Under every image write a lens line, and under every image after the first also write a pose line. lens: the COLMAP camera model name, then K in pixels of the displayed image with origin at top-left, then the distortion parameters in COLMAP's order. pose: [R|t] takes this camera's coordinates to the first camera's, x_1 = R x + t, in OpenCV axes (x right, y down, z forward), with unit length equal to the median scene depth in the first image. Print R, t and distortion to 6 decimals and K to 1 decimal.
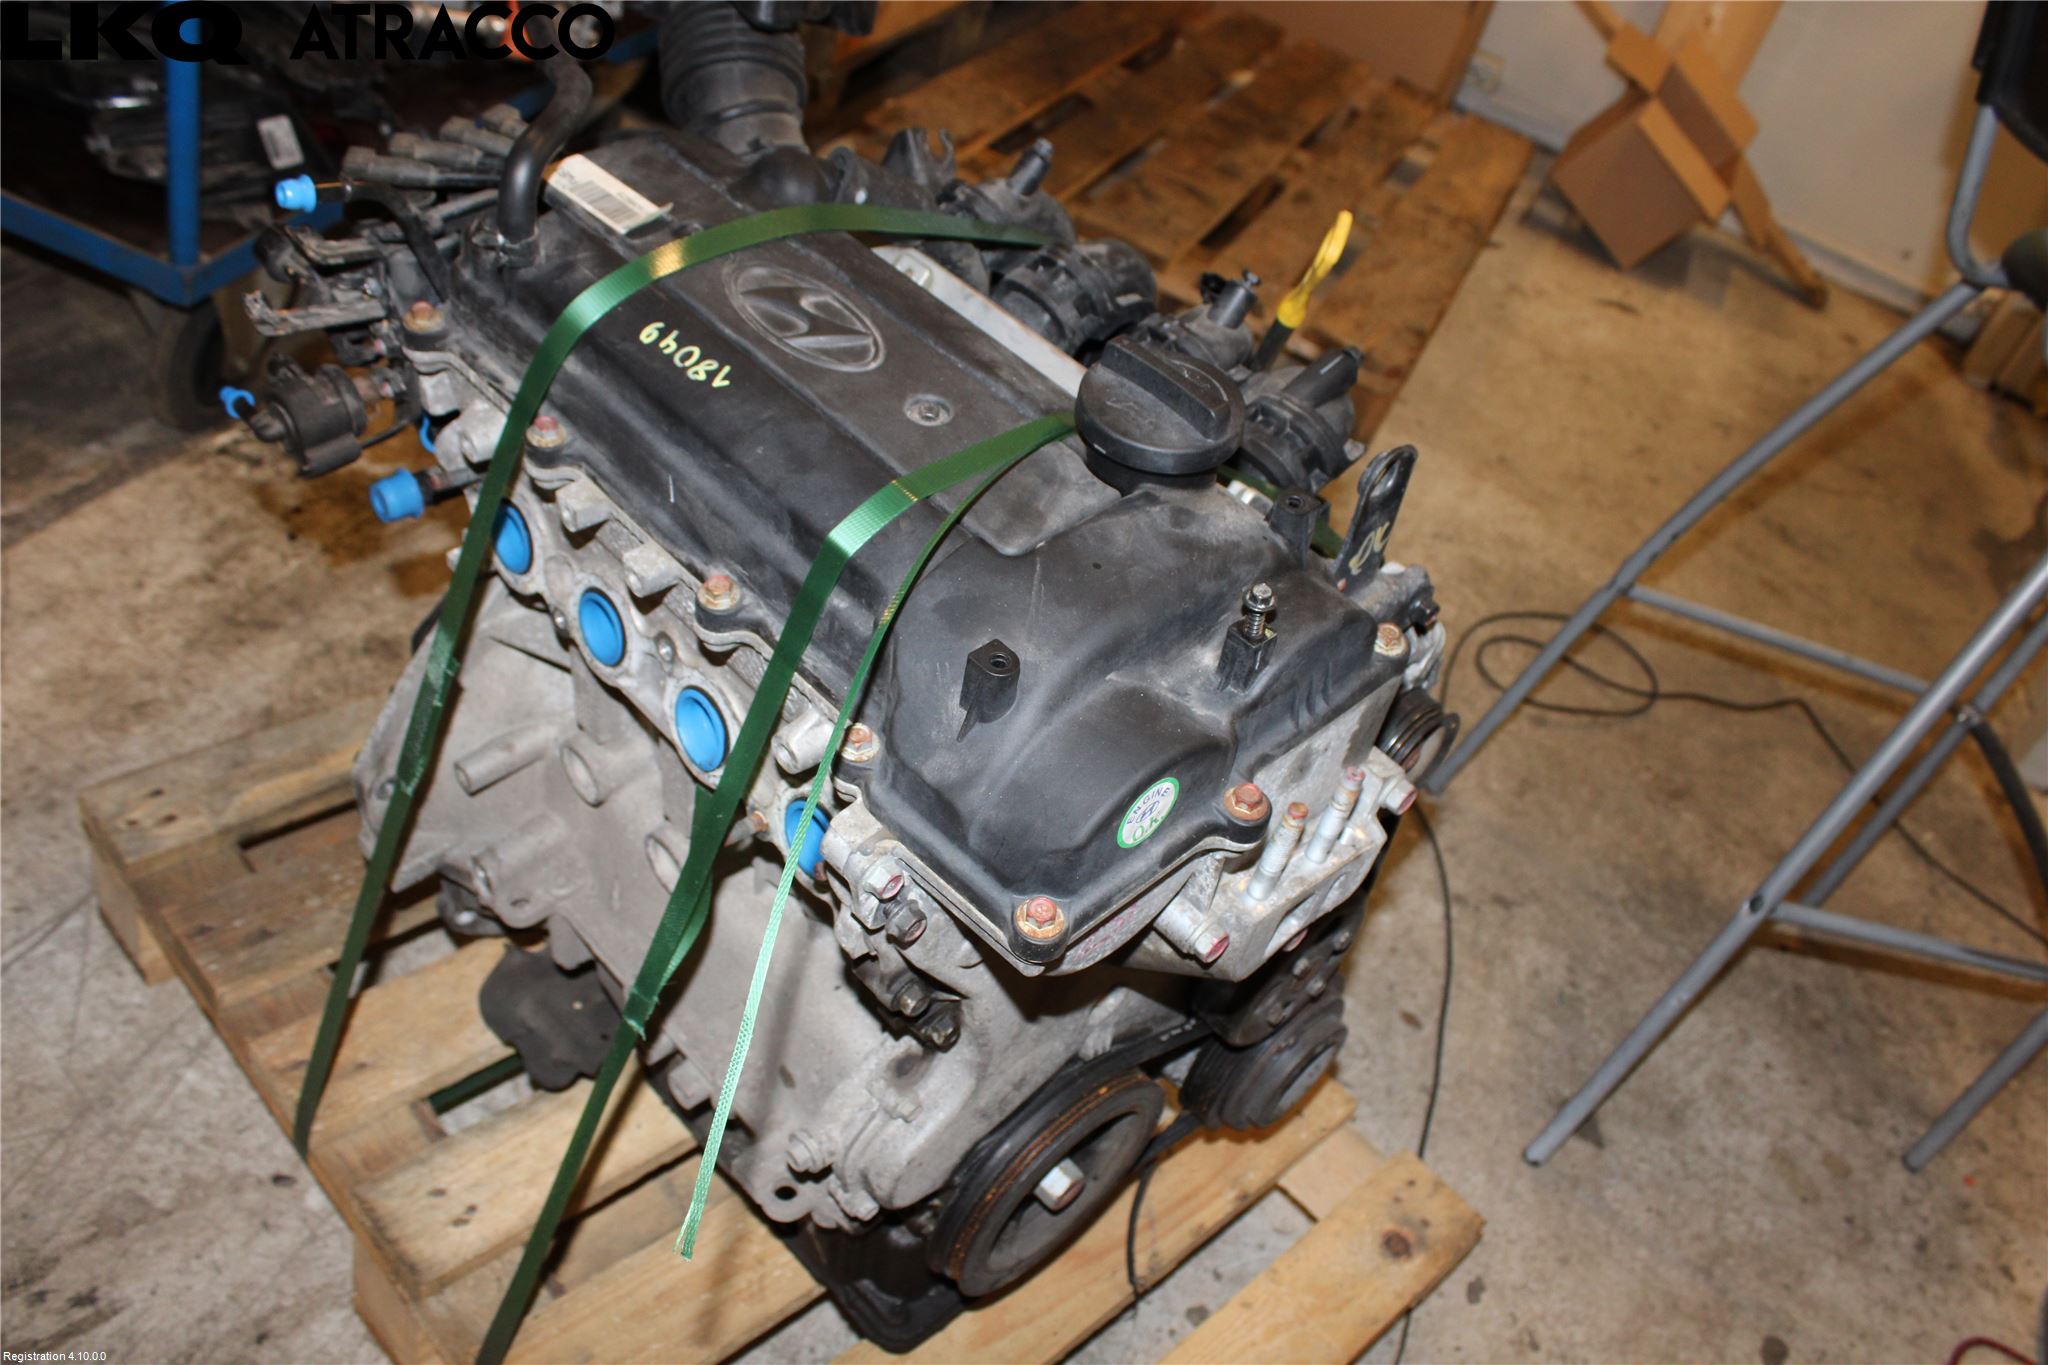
lens RADIAL K [[1742.8, 0, 1019.3], [0, 1742.8, 696.1], [0, 0, 1]] dist [-0.159251, 0.140753]
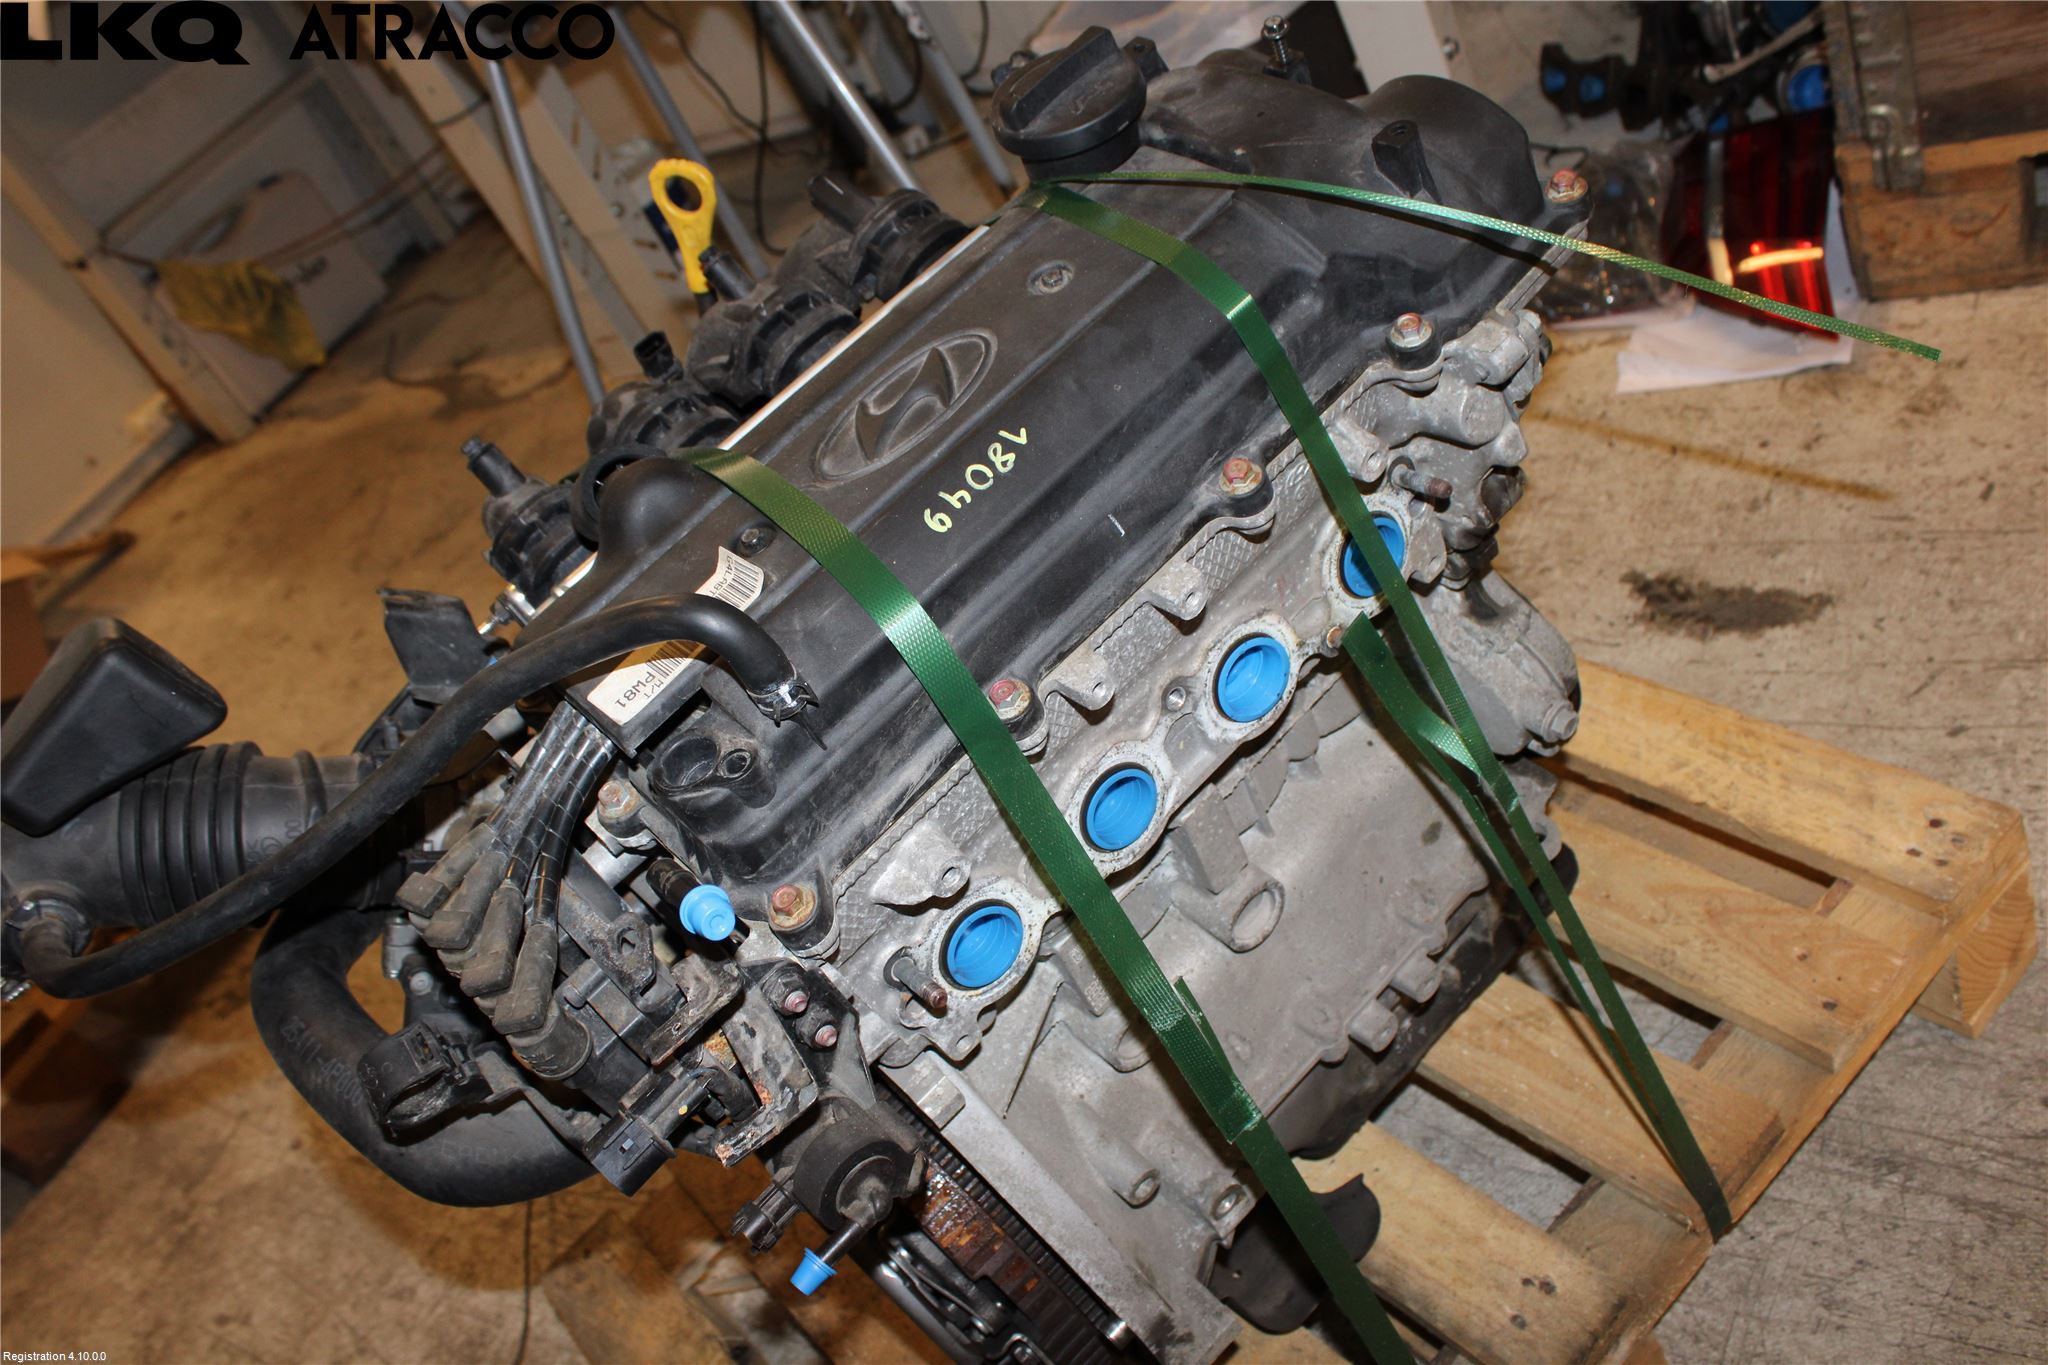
lens RADIAL K [[1742.8, 0, 1019.3], [0, 1742.8, 696.1], [0, 0, 1]] dist [-0.159251, 0.140753]
pose [[-0.024269, -0.836881, 0.546846, -0.764493], [0.907467, 0.211053, 0.363264, -0.472951], [-0.419422, 0.505061, 0.754320, 0.380986]]
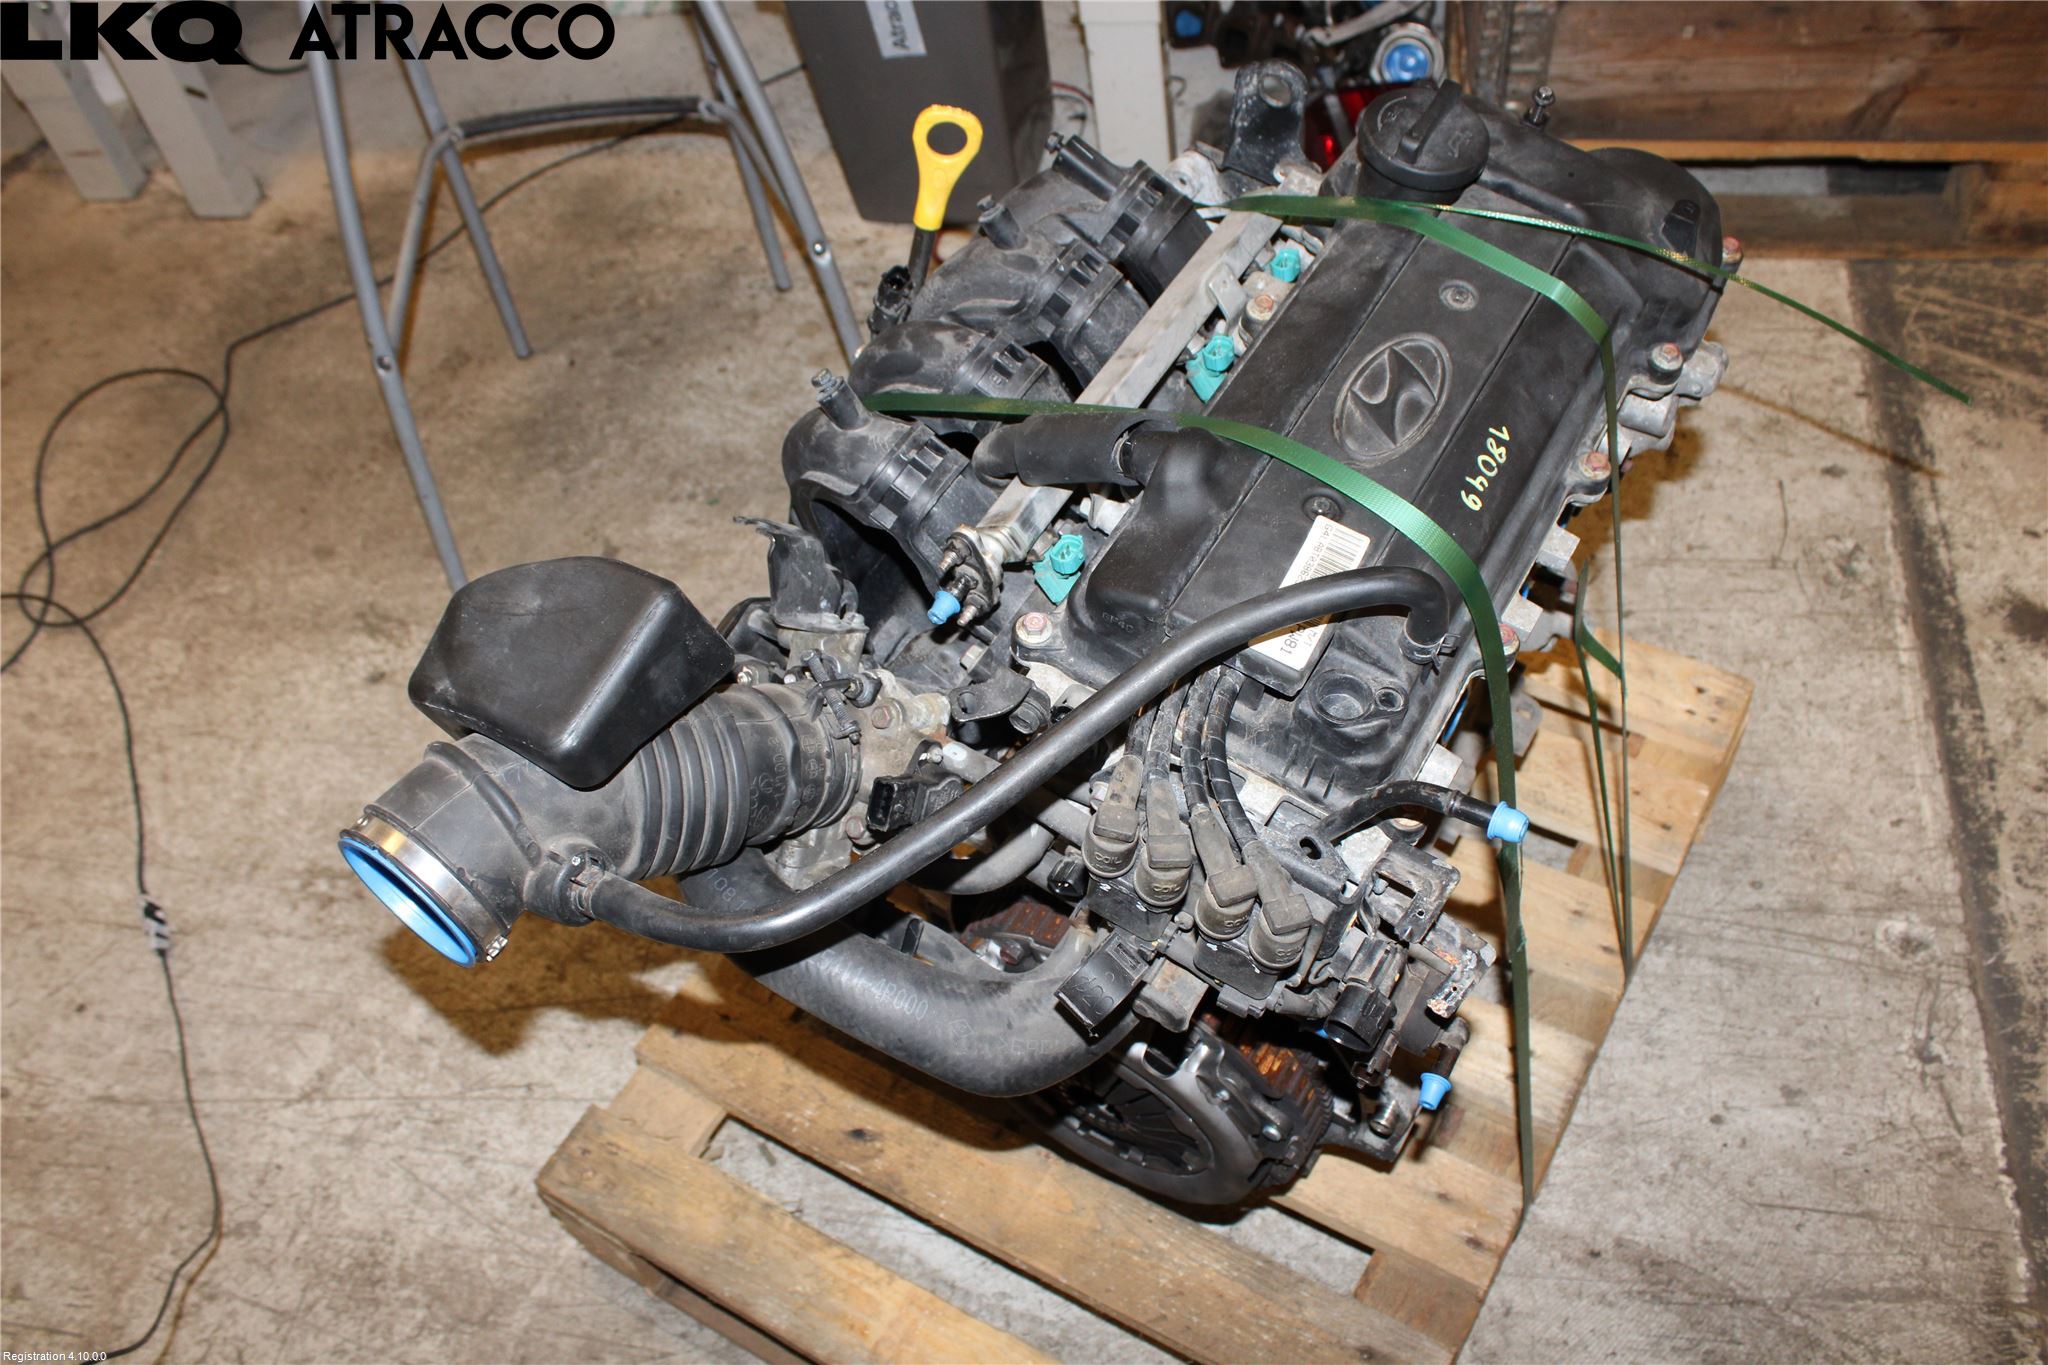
lens RADIAL K [[1742.8, 0, 1019.3], [0, 1742.8, 696.1], [0, 0, 1]] dist [-0.159251, 0.140753]
pose [[-0.257867, -0.881124, 0.396389, -0.684283], [0.648541, 0.146250, 0.746997, -1.197702], [-0.716169, 0.449701, 0.533733, 0.686536]]
